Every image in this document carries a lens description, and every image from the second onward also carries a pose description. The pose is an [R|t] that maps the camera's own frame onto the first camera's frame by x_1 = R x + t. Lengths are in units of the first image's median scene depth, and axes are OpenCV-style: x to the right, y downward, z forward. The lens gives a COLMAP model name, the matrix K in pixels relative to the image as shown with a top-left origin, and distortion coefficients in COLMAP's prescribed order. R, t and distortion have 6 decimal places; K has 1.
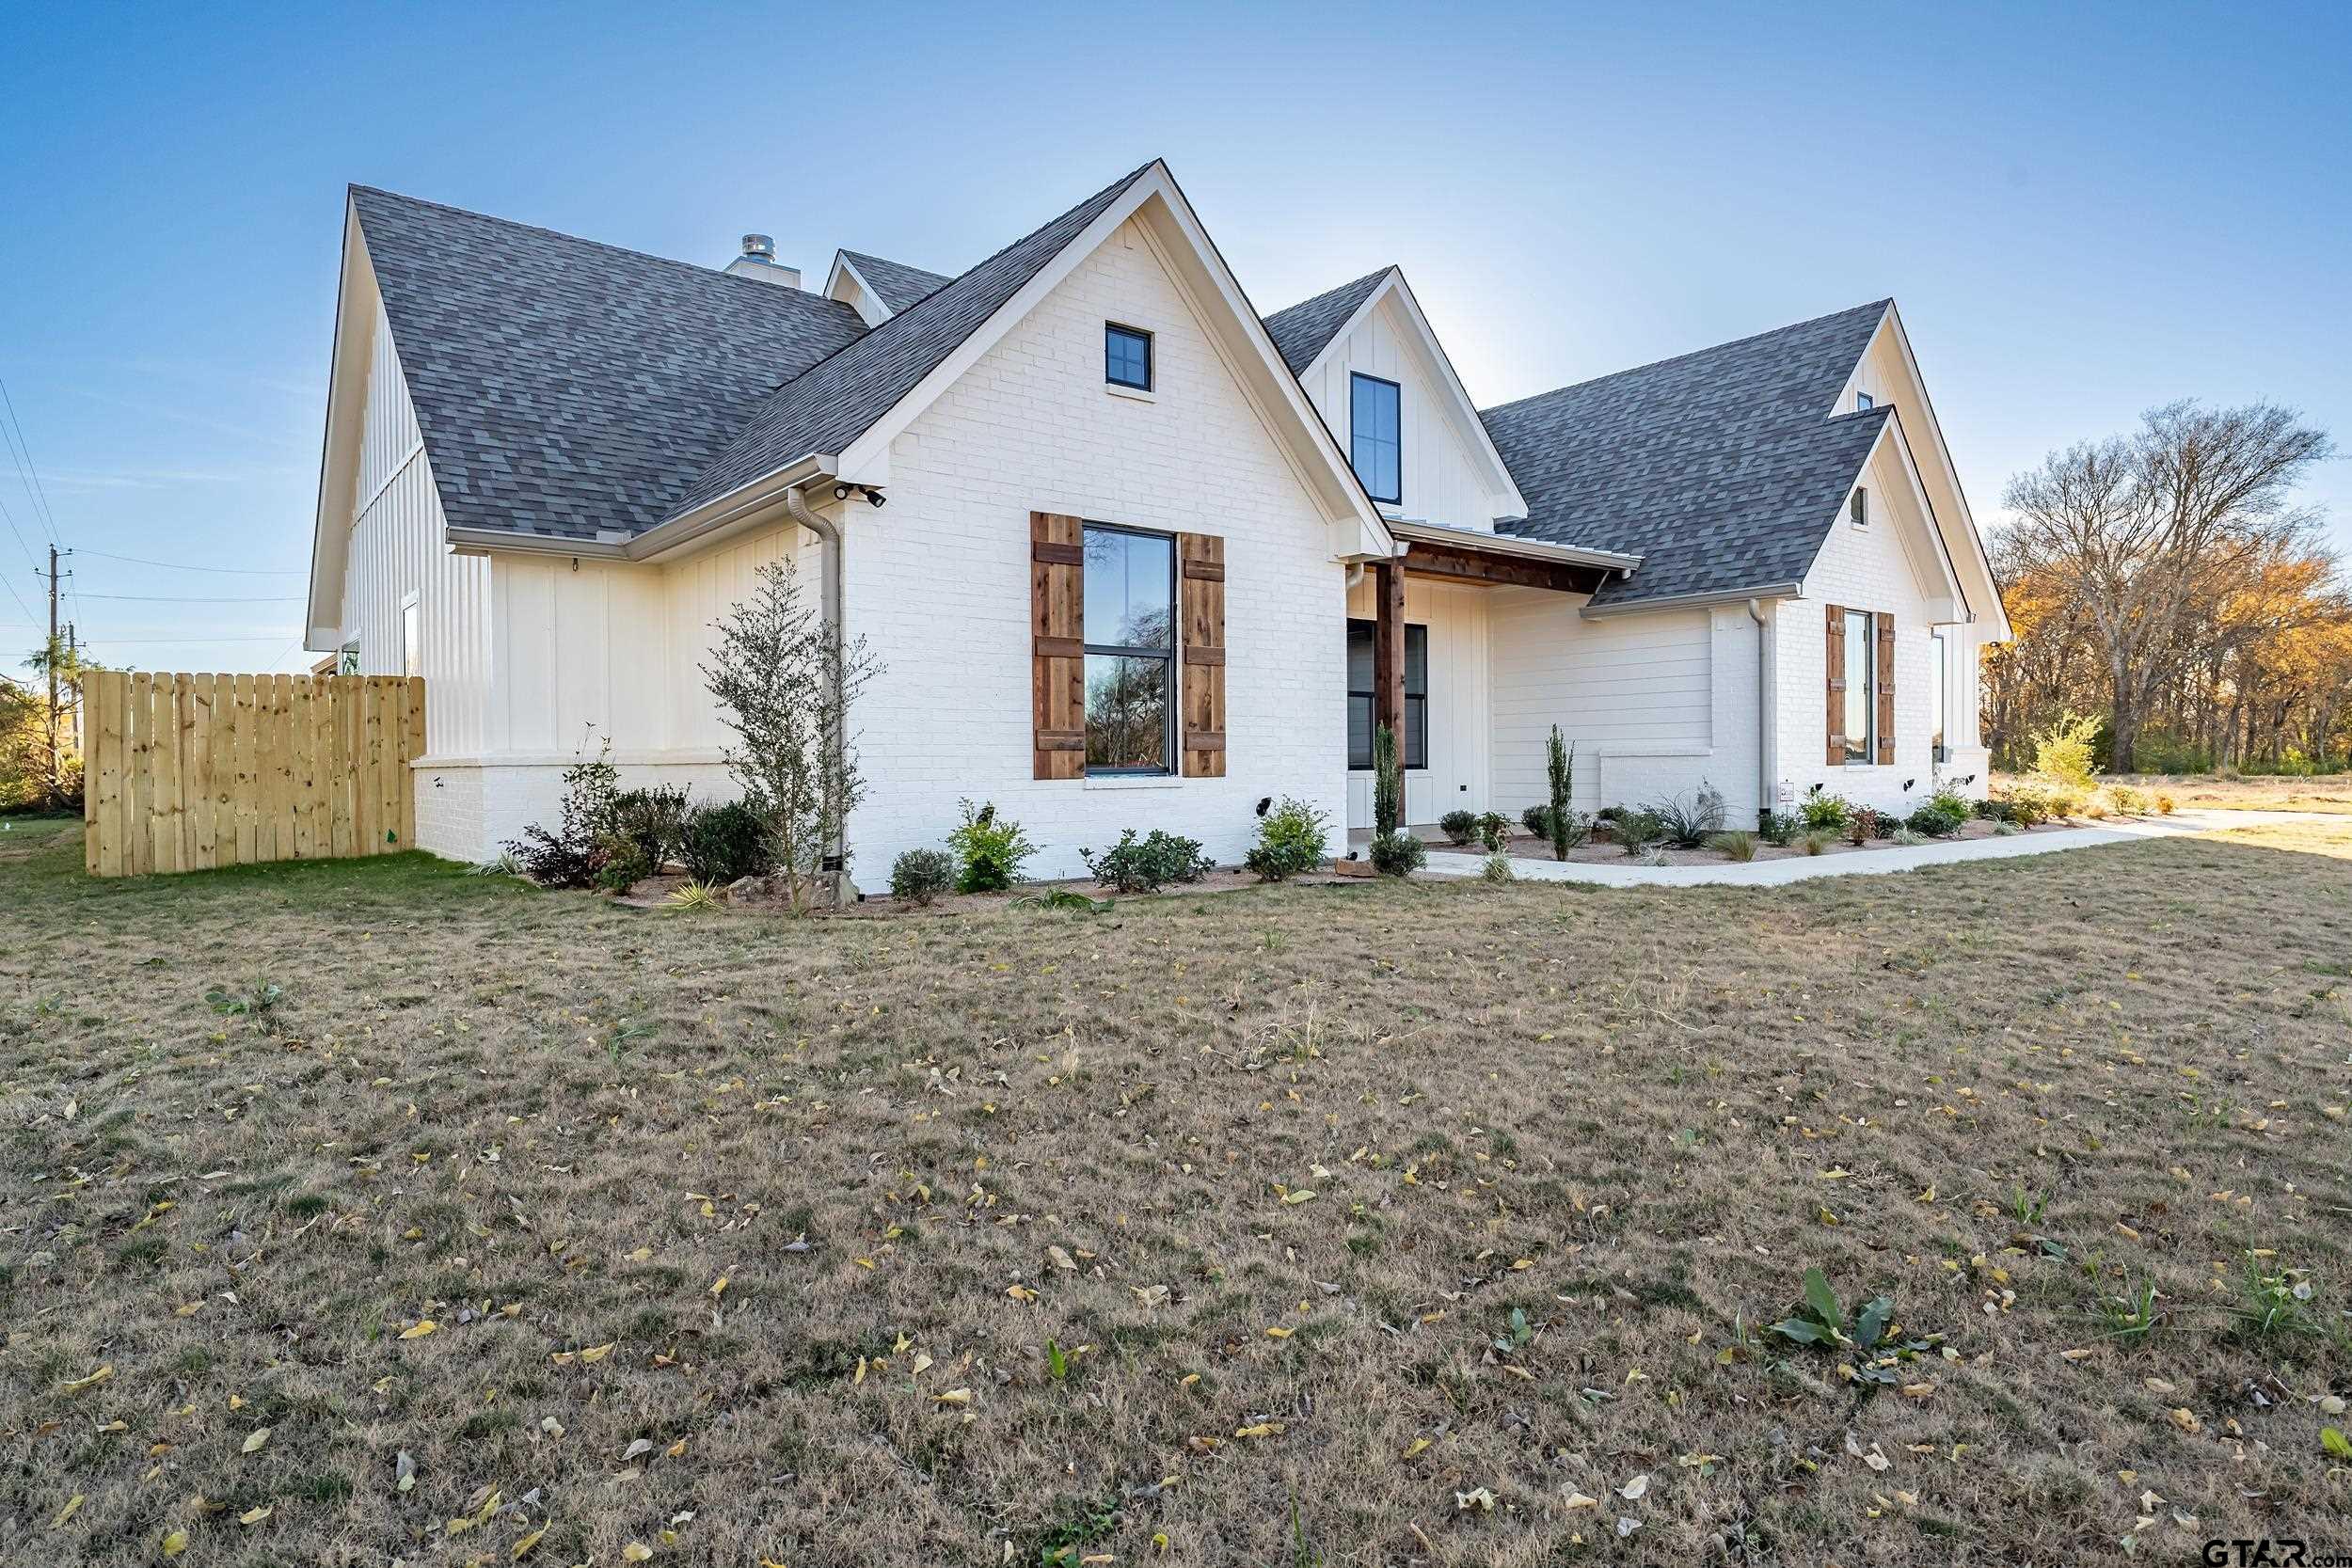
lens RADIAL K [[1310.7, 0, 1176.0], [0, 1310.7, 784.0], [0, 0, 1]] dist [-0.003706, -0.000252]
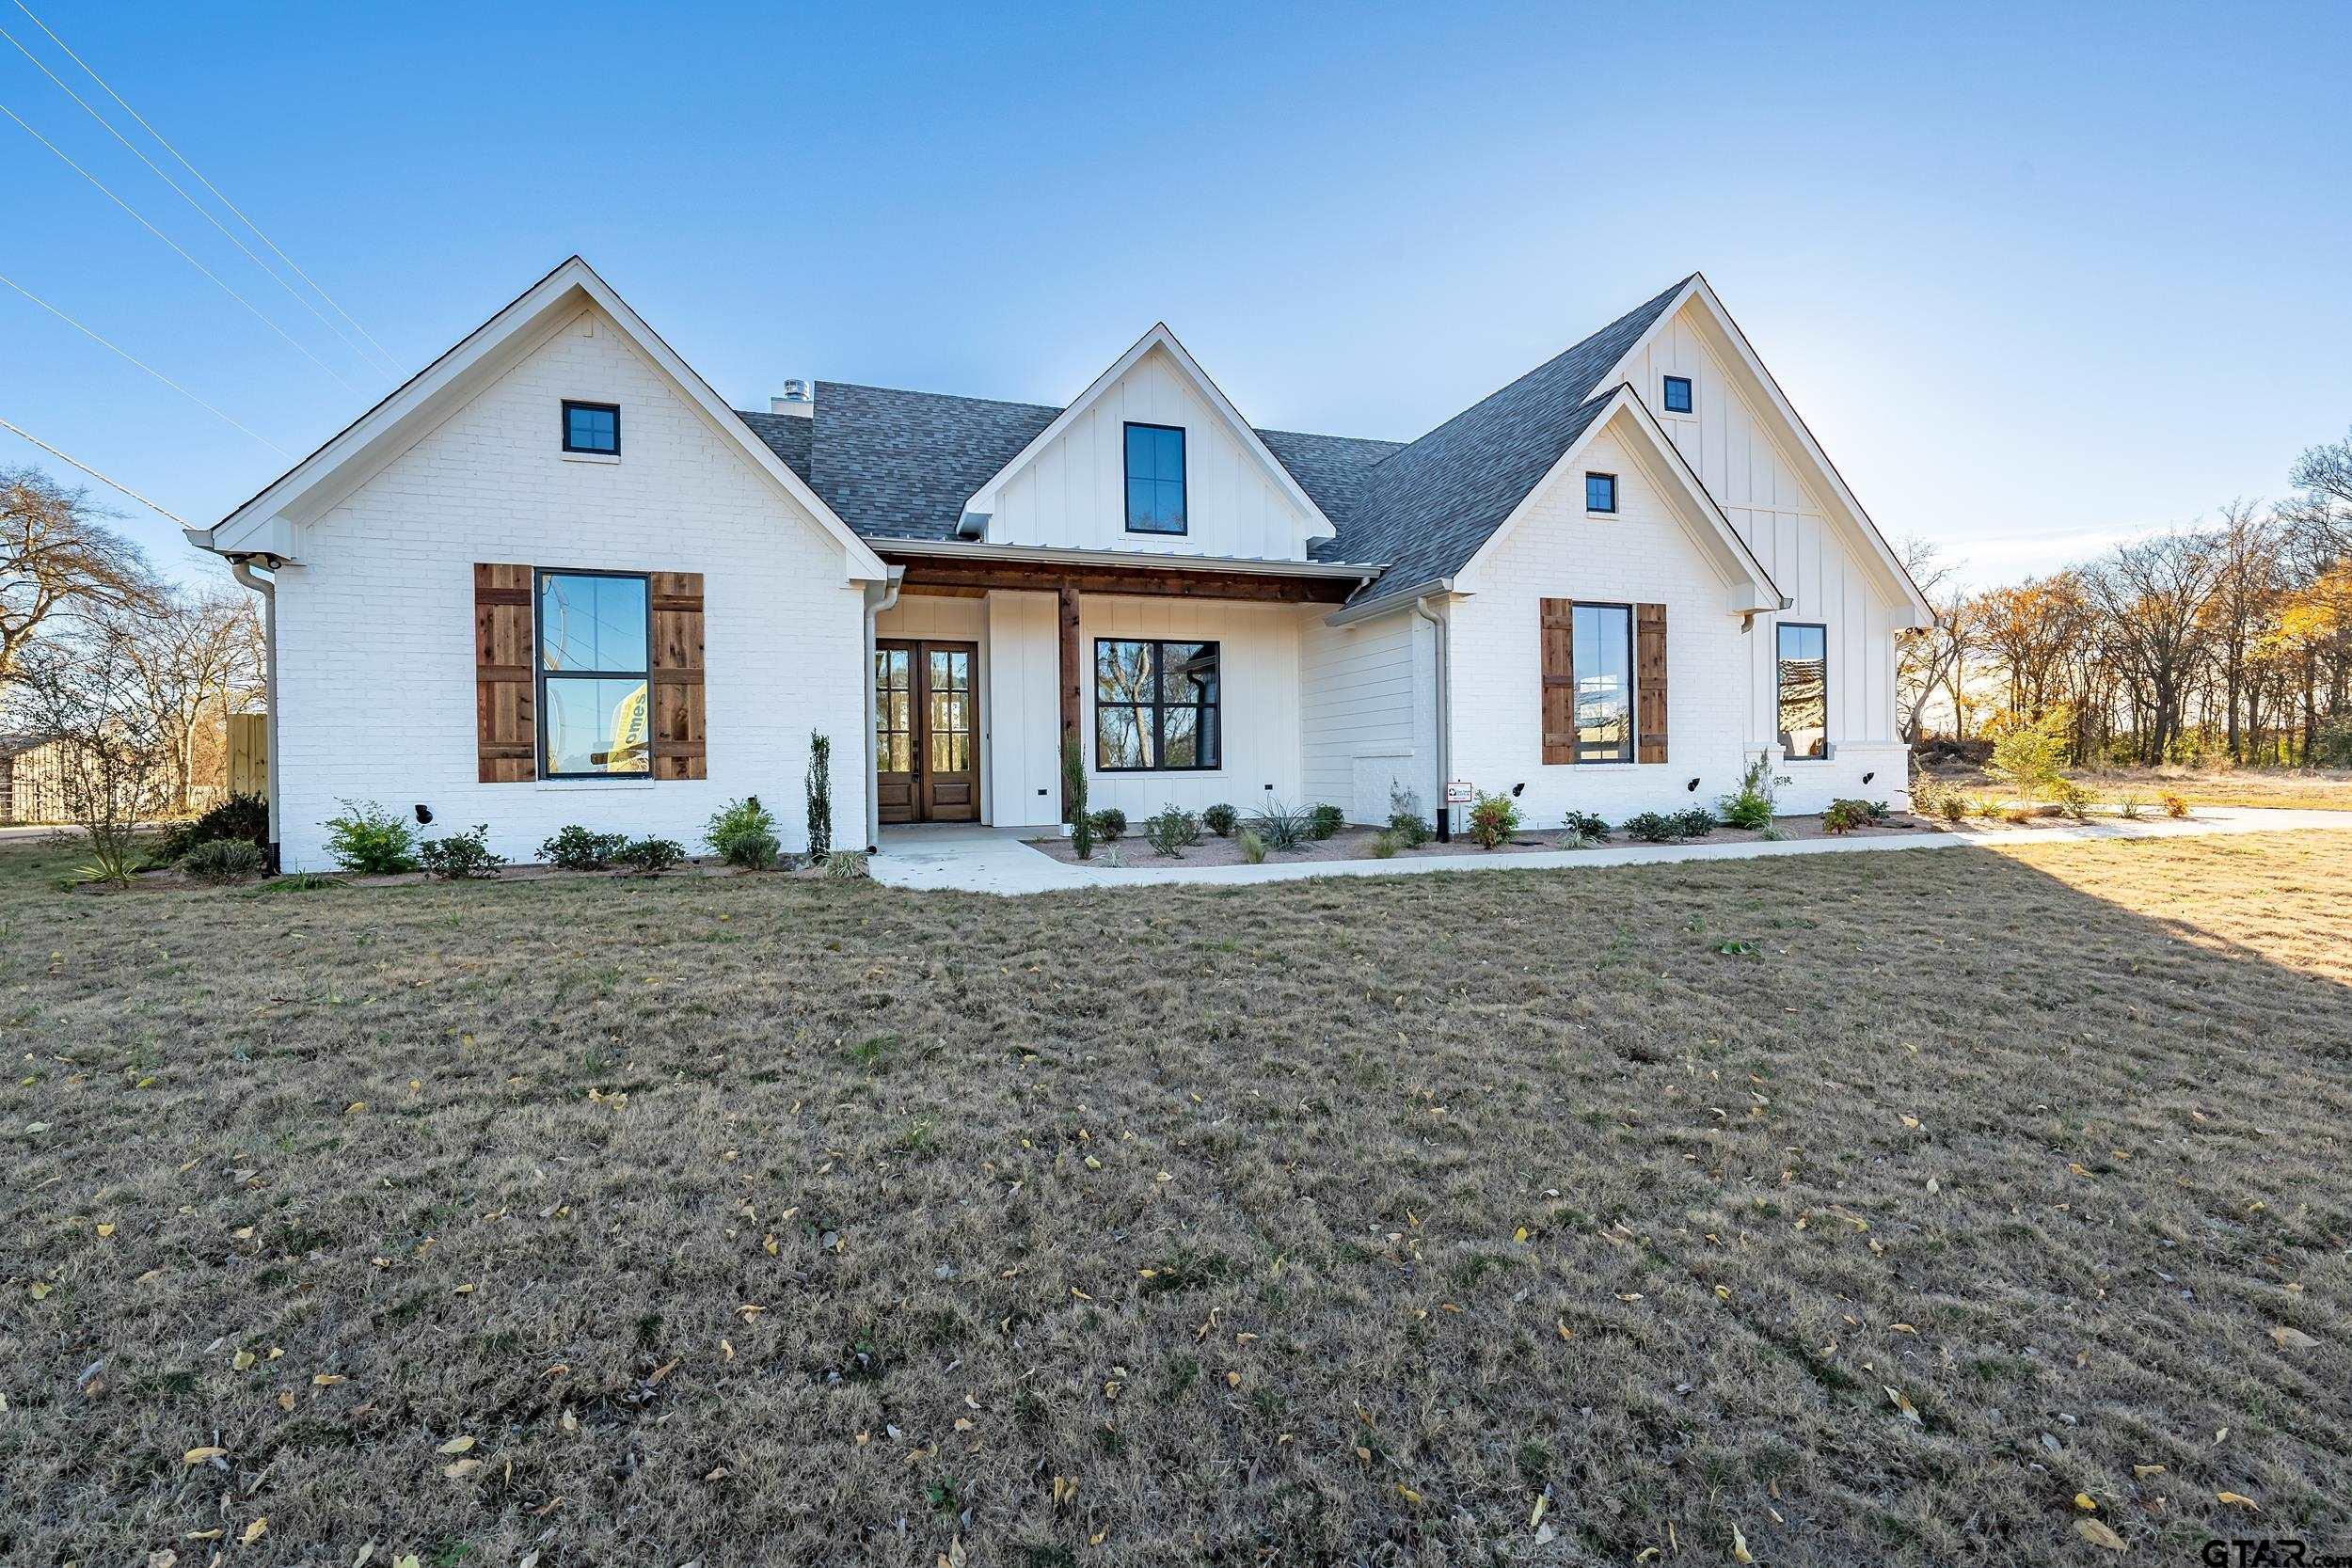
lens RADIAL K [[973.5, 0, 1169.4], [0, 973.5, 766.1], [0, 0, 1]] dist [0.002419, 0.000480]
pose [[0.936299, -0.002638, -0.351195, 0.732841], [-0.000304, 0.999965, -0.008320, -0.010499], [0.351205, 0.007897, 0.936265, 0.340183]]
